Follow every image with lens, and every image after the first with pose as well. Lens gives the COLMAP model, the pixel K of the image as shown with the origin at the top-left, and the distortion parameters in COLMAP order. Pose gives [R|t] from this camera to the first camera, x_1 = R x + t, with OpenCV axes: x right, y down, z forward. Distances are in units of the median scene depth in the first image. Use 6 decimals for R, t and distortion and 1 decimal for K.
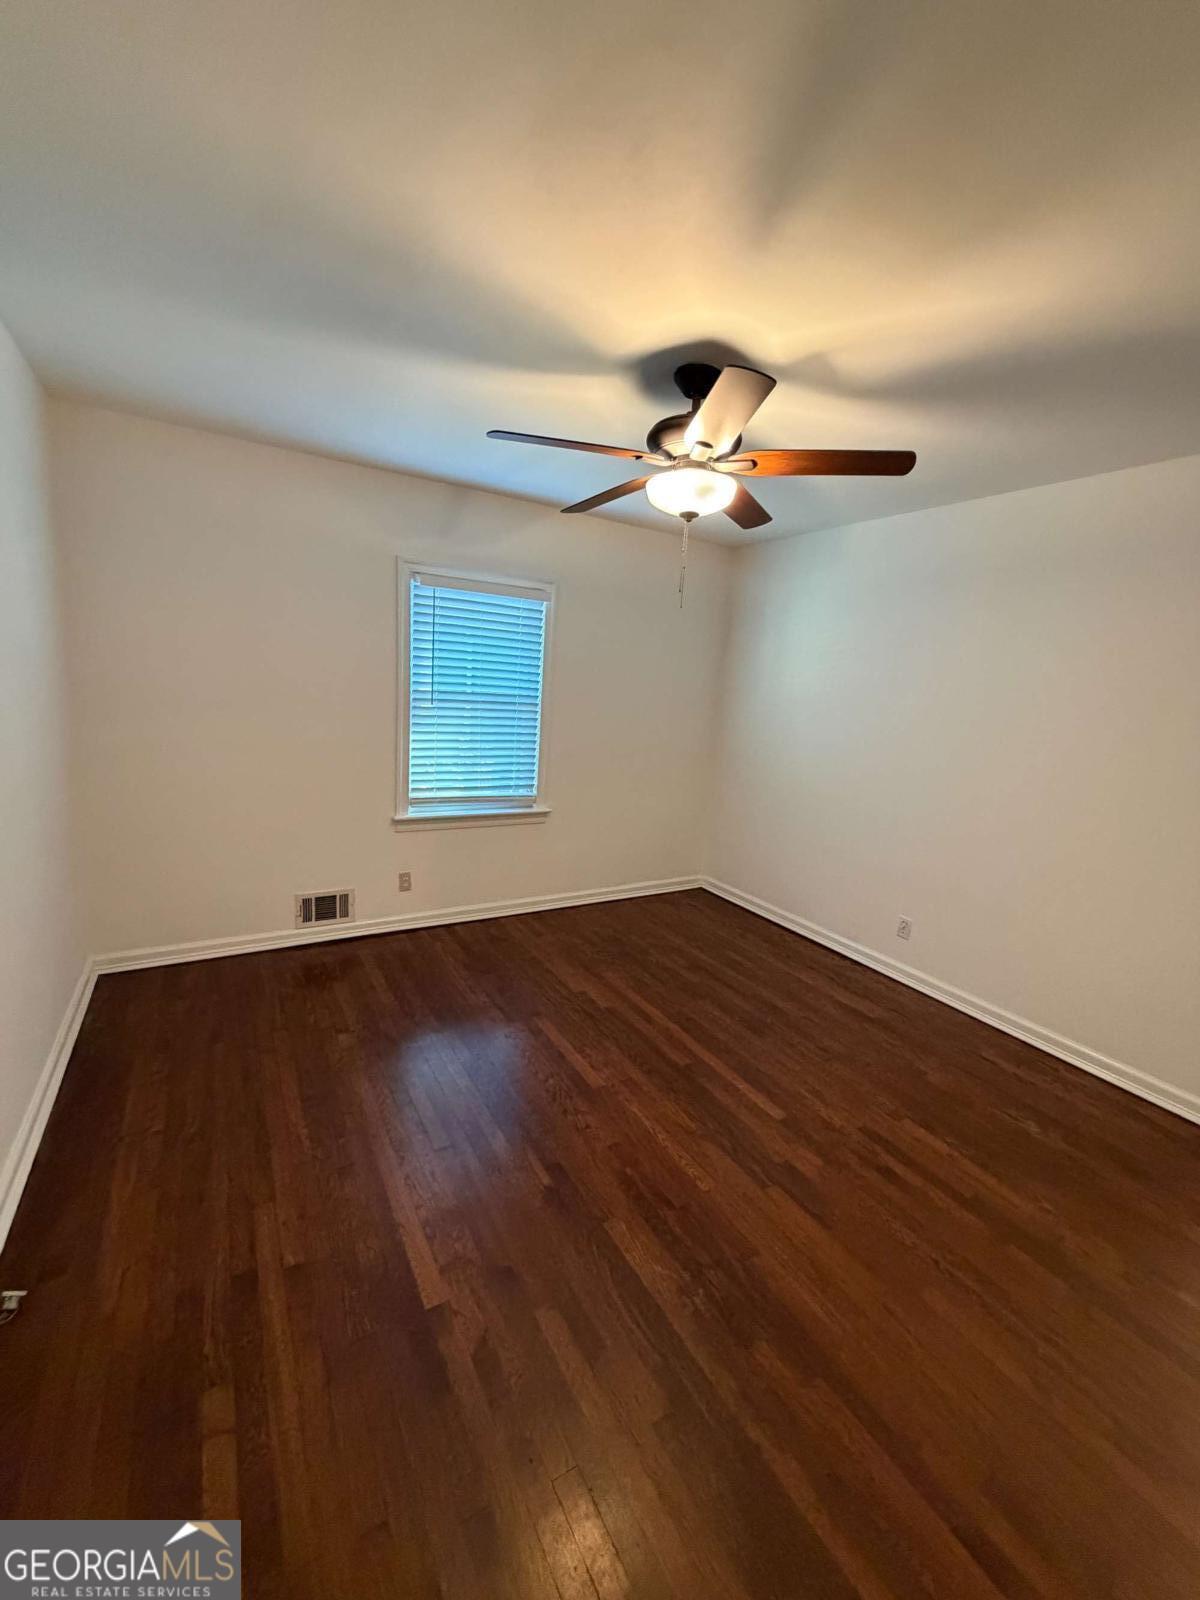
lens RADIAL K [[632.5, 0, 602.7], [0, 632.5, 793.9], [0, 0, 1]] dist [-0.006956, 0.000532]
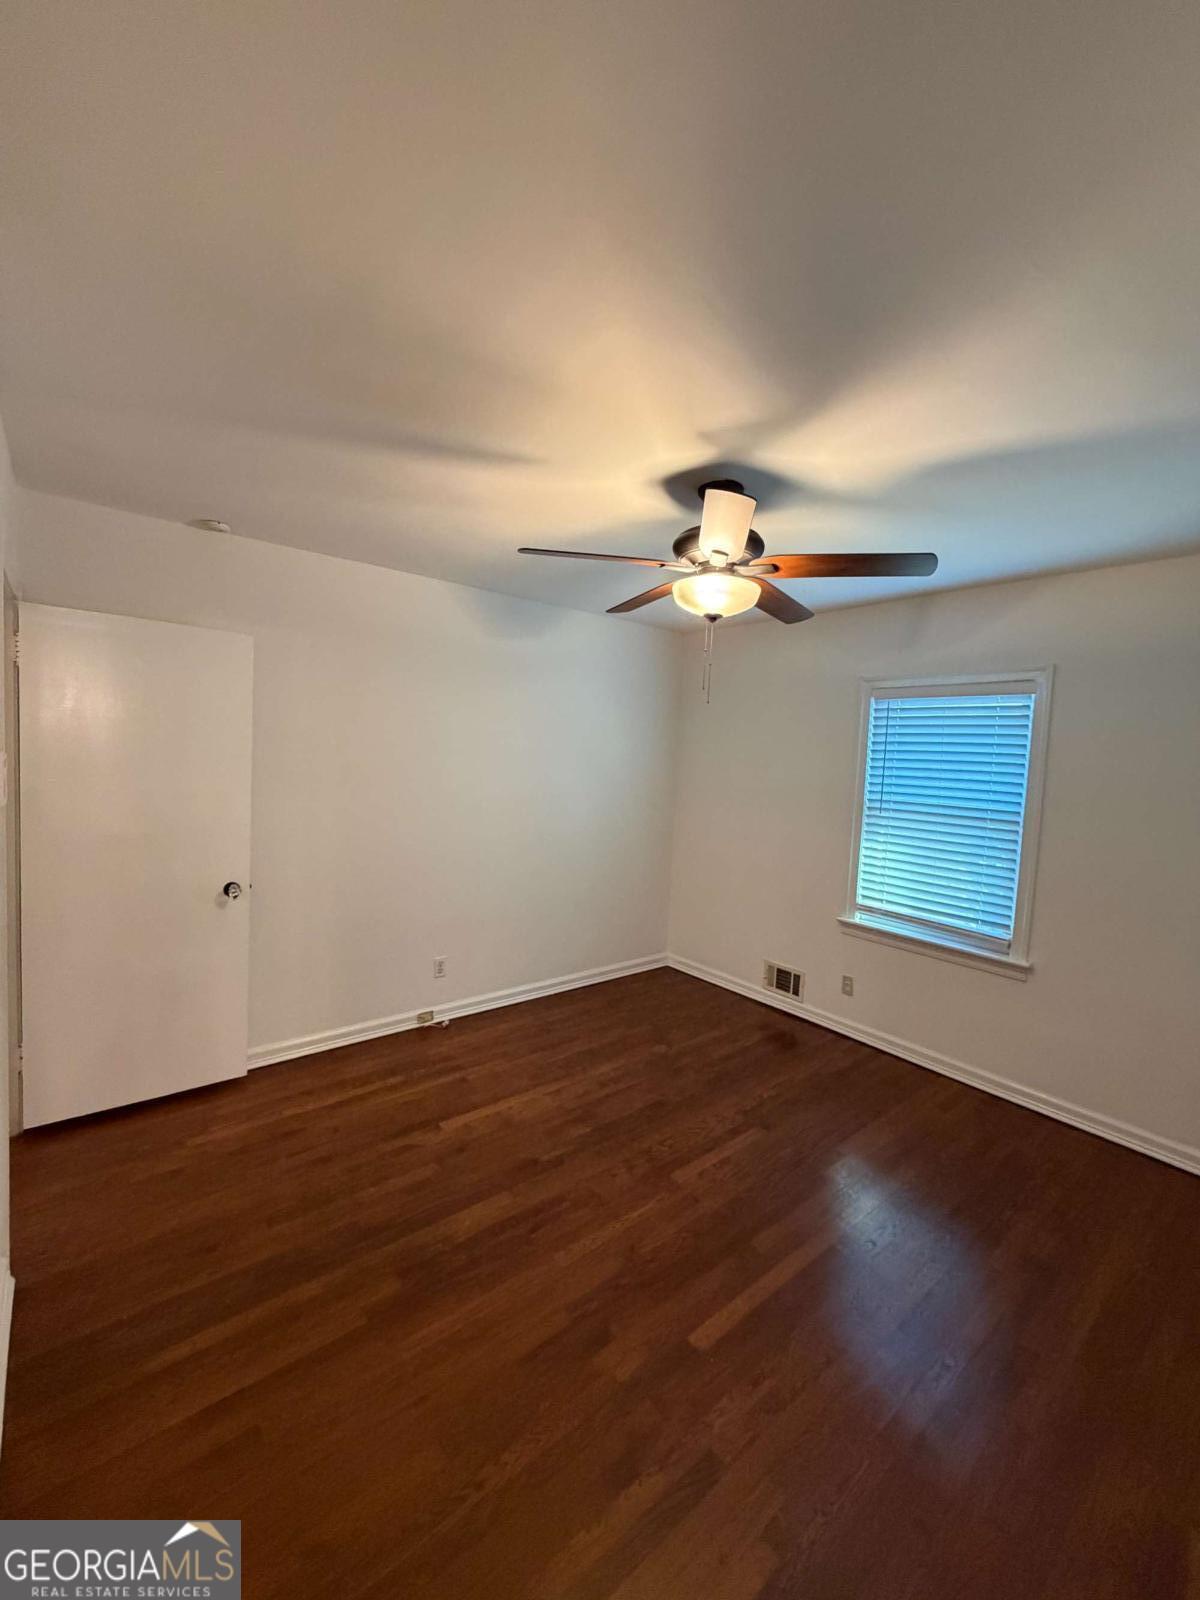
lens RADIAL K [[639.4, 0, 603.5], [0, 639.4, 791.0], [0, 0, 1]] dist [0.001908, 0.000361]
pose [[0.155279, 0.001481, -0.987870, 0.696173], [-0.209342, 0.977337, -0.031441, -0.055983], [0.965435, 0.211685, 0.152070, 0.439725]]
